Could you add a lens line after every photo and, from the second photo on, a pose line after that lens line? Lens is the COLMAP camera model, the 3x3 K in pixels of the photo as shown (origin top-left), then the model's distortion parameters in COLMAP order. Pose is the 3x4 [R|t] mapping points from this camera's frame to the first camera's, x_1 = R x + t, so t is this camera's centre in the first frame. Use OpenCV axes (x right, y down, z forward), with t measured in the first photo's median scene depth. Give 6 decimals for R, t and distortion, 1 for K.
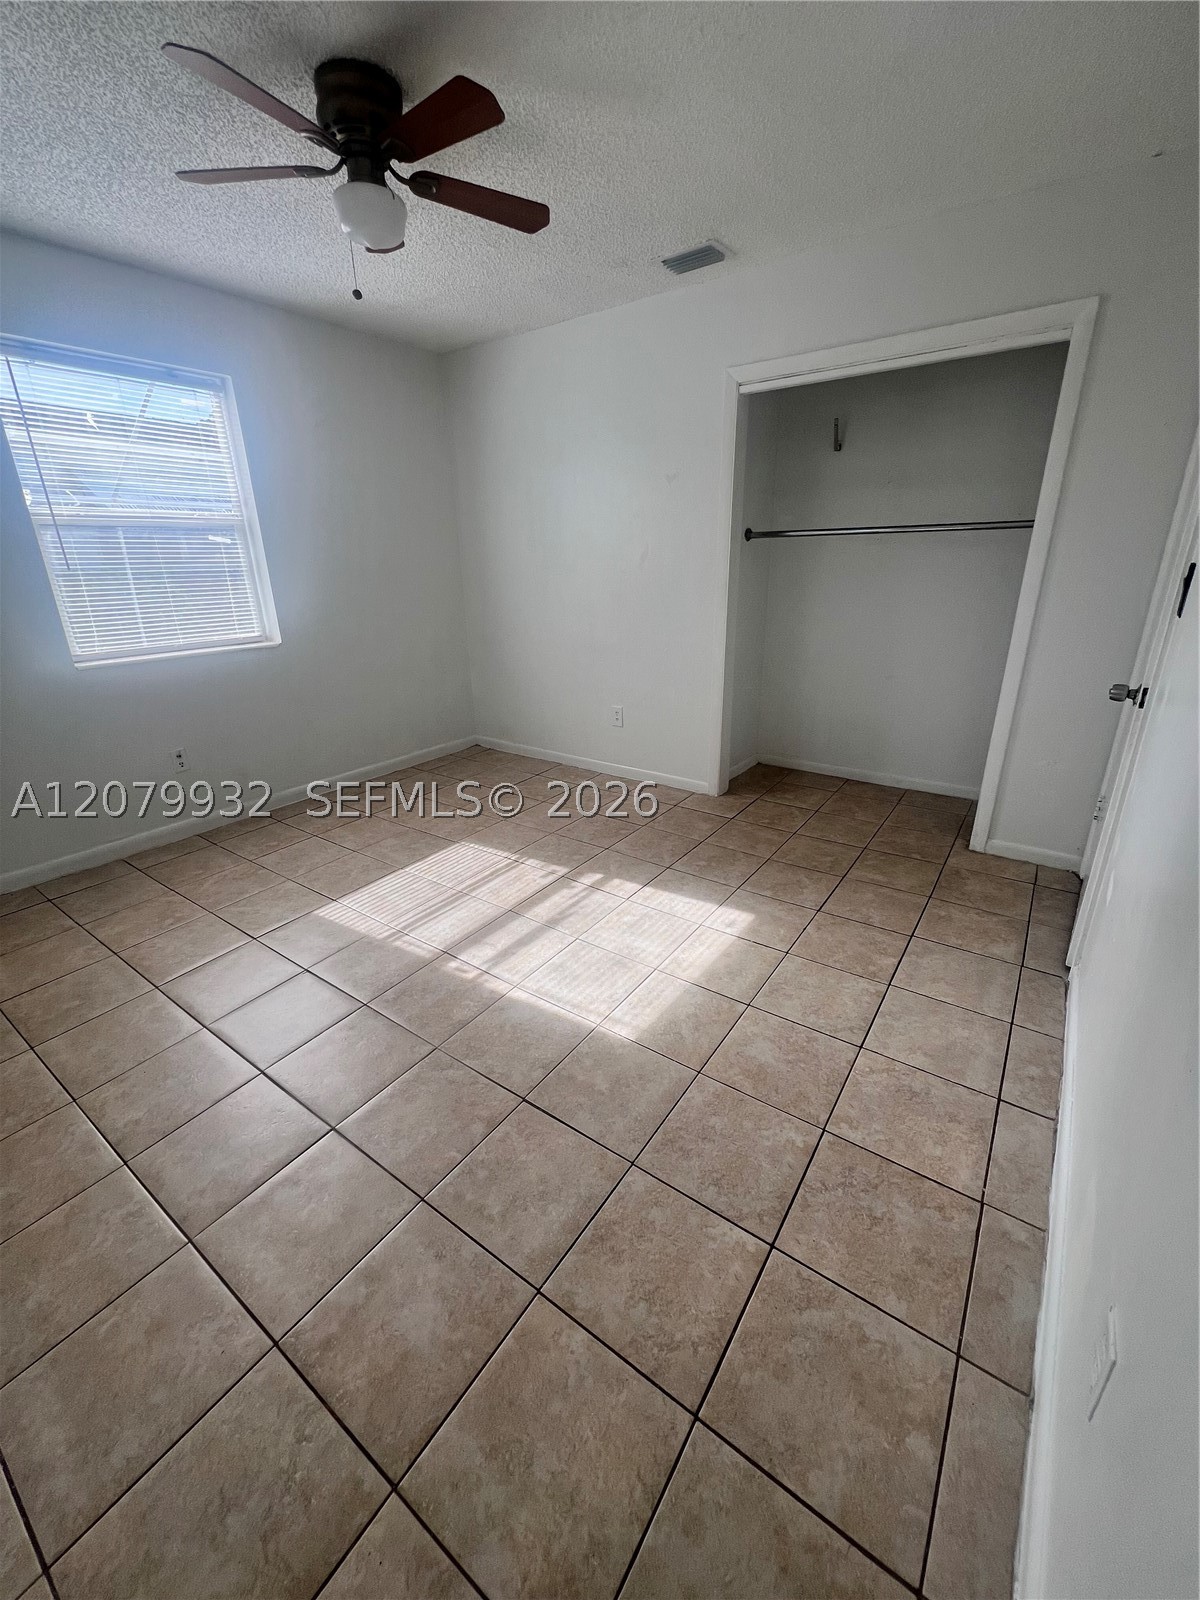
lens RADIAL K [[641.4, 0, 604.2], [0, 641.4, 799.8], [0, 0, 1]] dist [-0.002602, 0.000927]
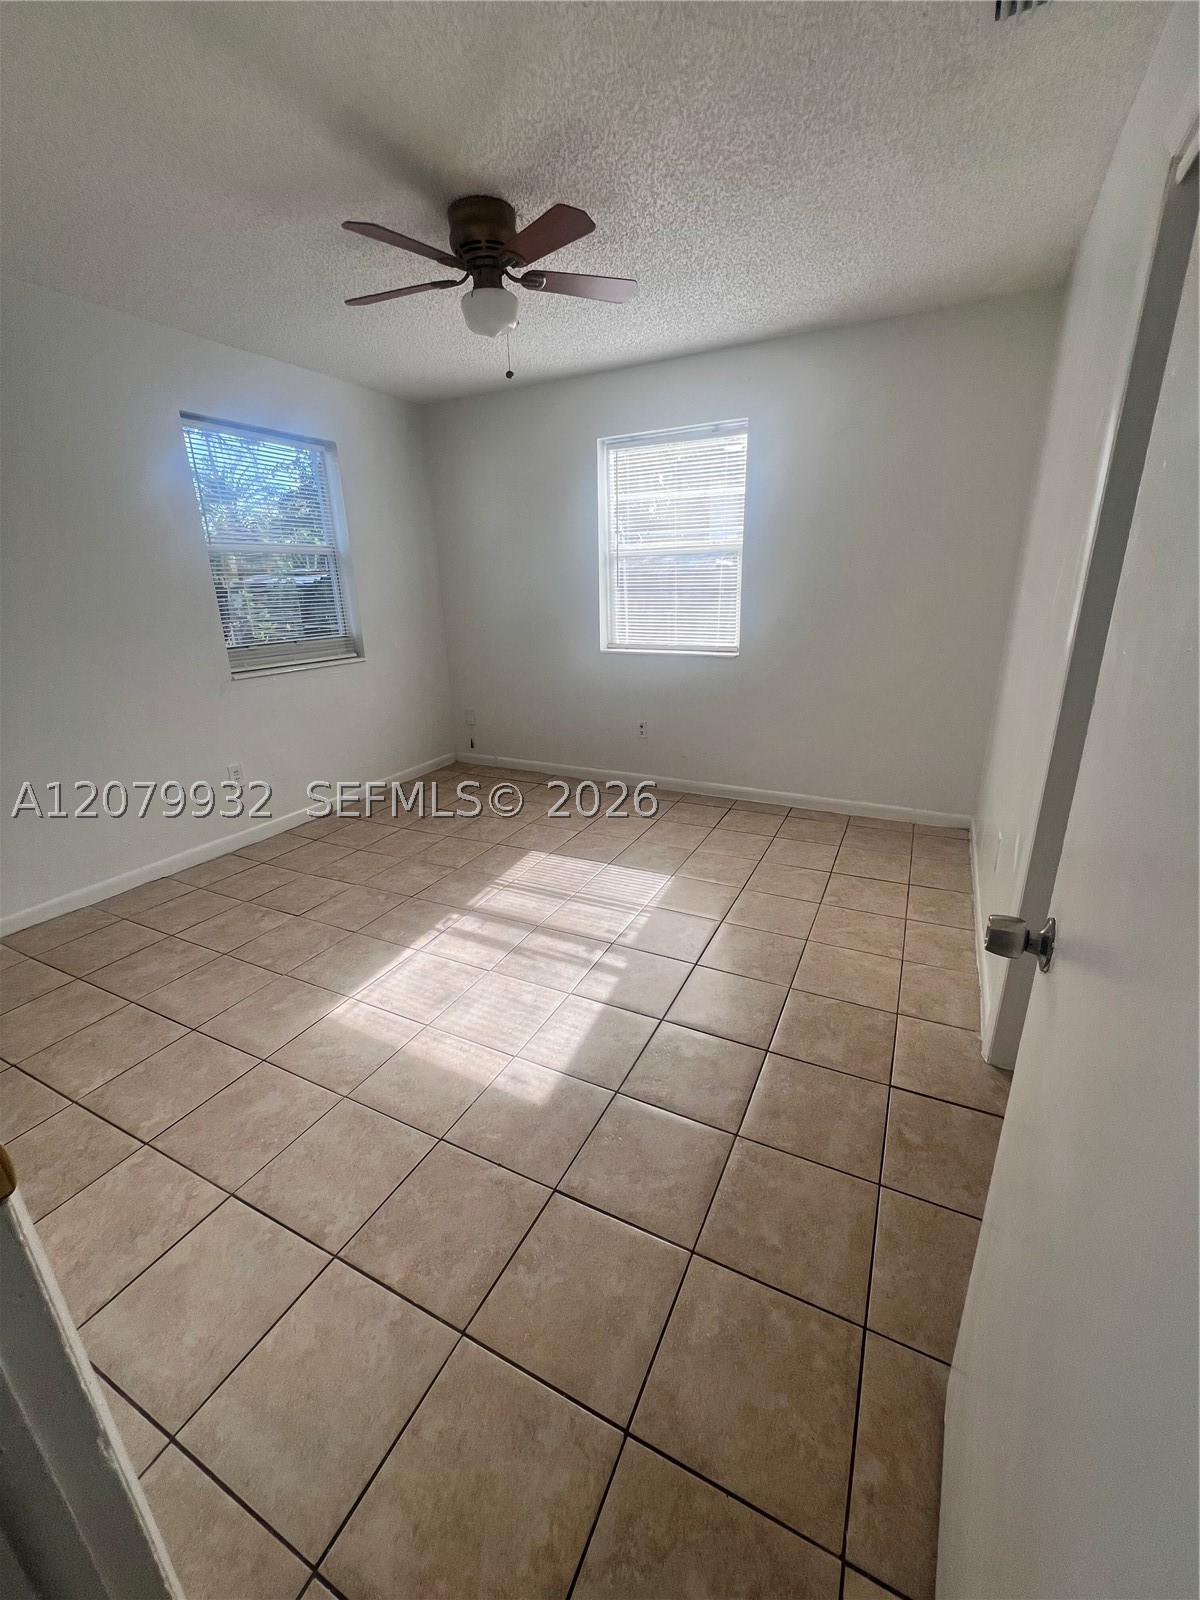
lens RADIAL K [[641.4, 0, 601.8], [0, 641.4, 799.1], [0, 0, 1]] dist [-0.002602, 0.000927]
pose [[0.152667, 0.331522, -0.931013, 0.777177], [-0.336592, 0.903177, 0.266416, -0.326265], [0.929192, 0.272699, 0.249473, 0.798555]]
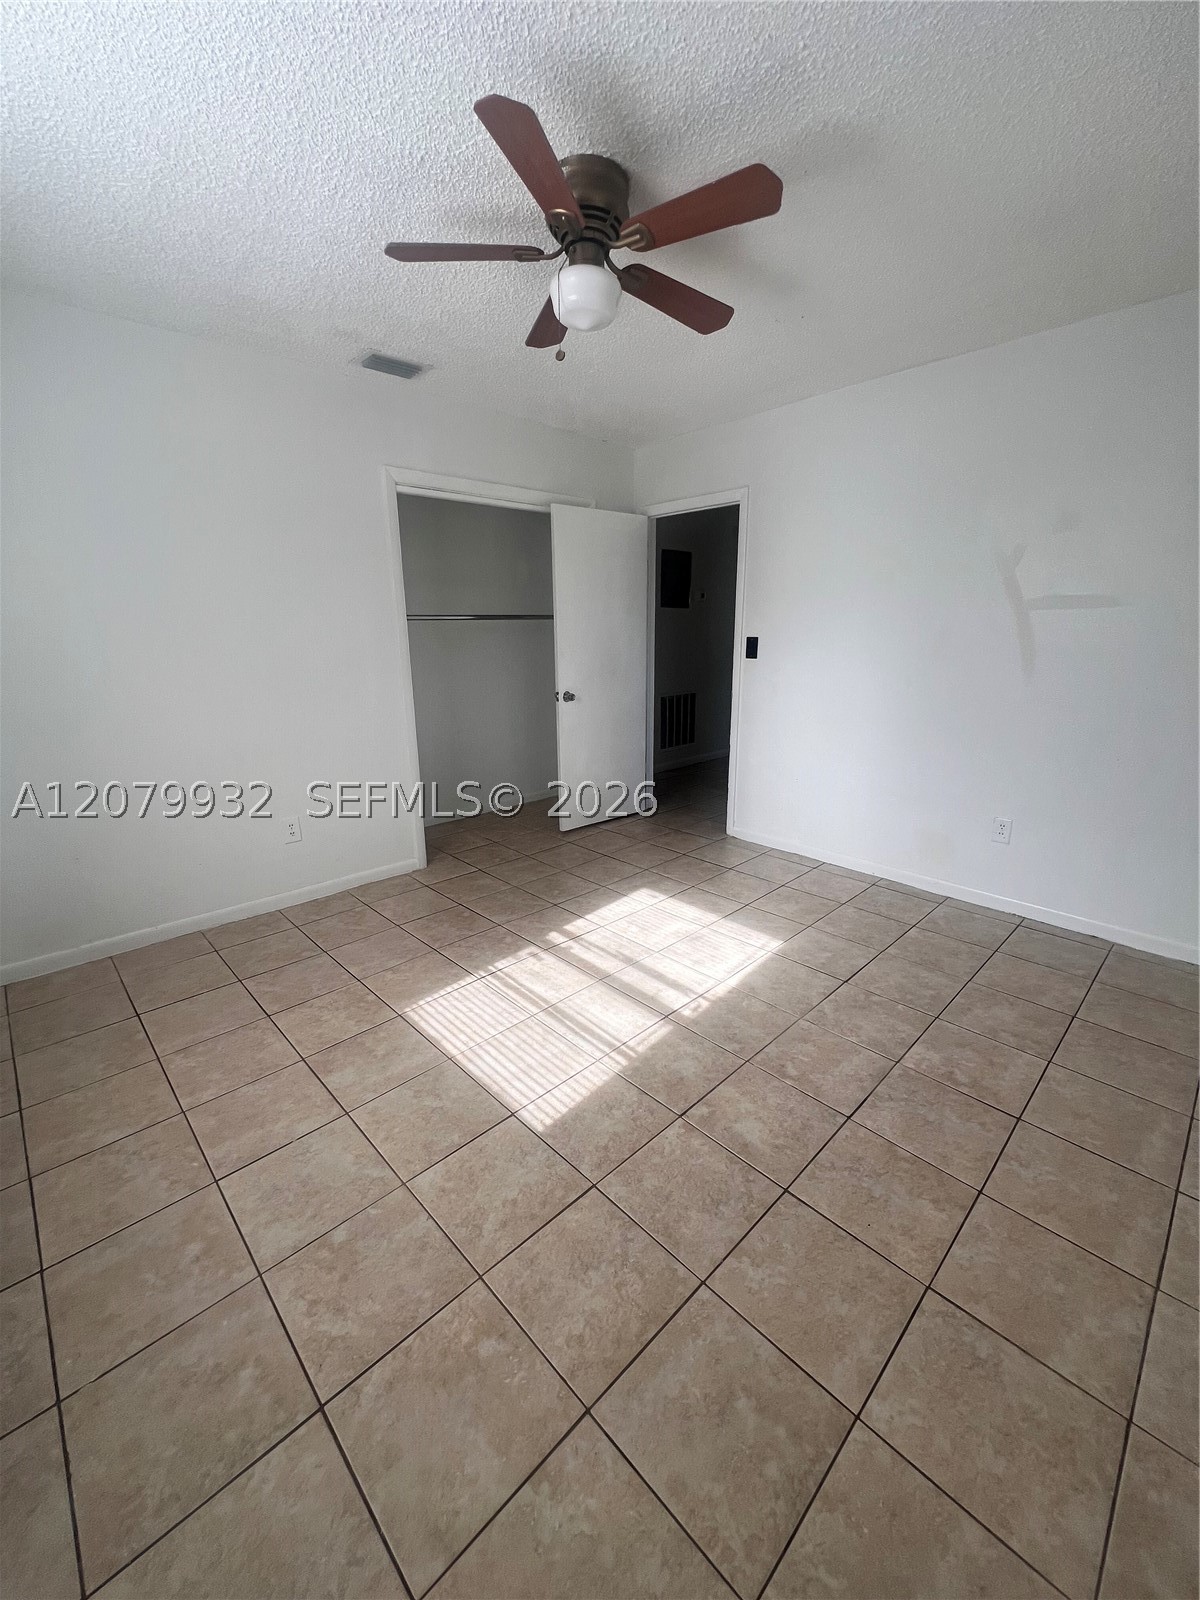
lens RADIAL K [[641.4, 0, 603.4], [0, 641.4, 798.4], [0, 0, 1]] dist [-0.002602, 0.000927]
pose [[0.186061, -0.236396, 0.953676, -1.038852], [0.356956, 0.920568, 0.158548, -0.242609], [-0.915404, 0.310921, 0.255665, 0.671237]]
